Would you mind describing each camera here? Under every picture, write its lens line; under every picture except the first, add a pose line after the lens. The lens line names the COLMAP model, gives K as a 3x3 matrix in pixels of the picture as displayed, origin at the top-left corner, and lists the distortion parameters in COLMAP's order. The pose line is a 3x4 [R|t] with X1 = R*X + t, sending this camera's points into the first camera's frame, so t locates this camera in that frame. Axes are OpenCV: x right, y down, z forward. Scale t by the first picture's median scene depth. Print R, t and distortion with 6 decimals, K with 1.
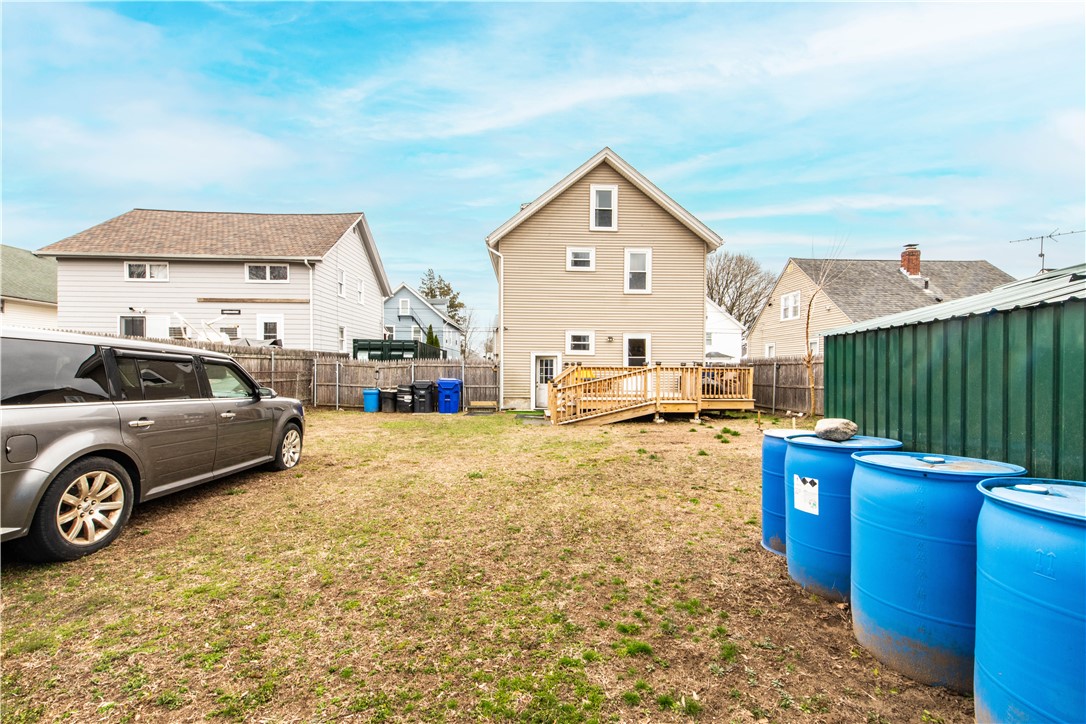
lens RADIAL K [[449.6, 0, 536.5], [0, 449.6, 377.5], [0, 0, 1]] dist [0.014122, -0.001100]
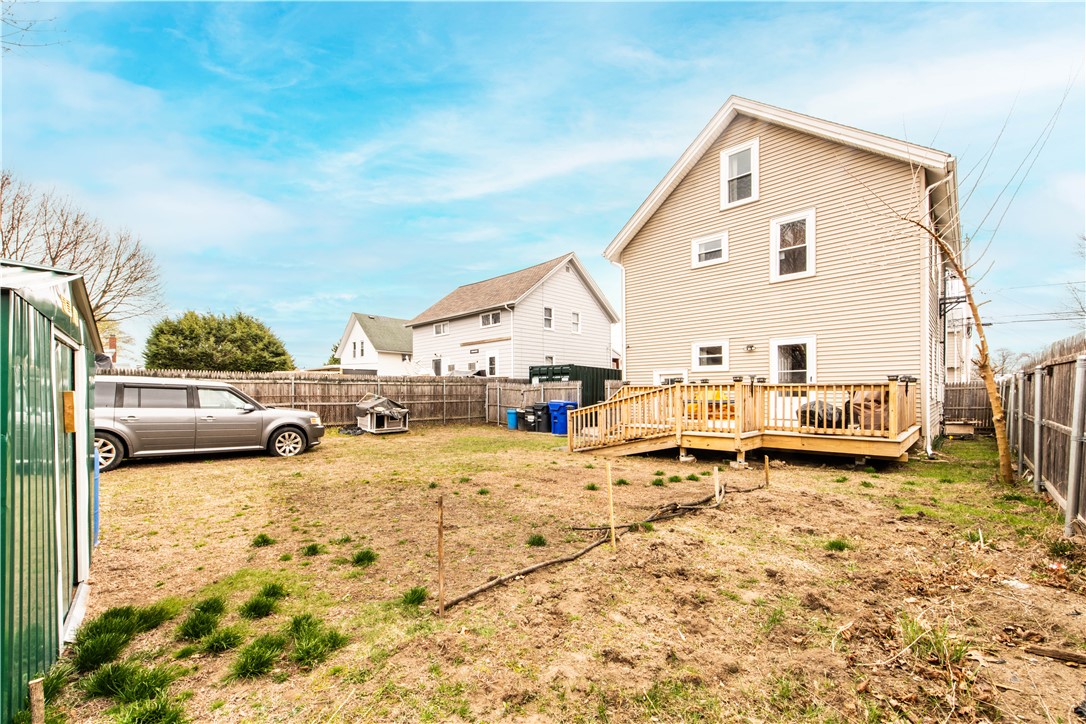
lens RADIAL K [[449.6, 0, 532.5], [0, 449.6, 395.3], [0, 0, 1]] dist [0.014122, -0.001100]
pose [[0.668311, -0.005574, -0.743861, 0.500656], [-0.002807, 0.999946, -0.010015, 0.001046], [0.743877, 0.008781, 0.668259, 0.250202]]
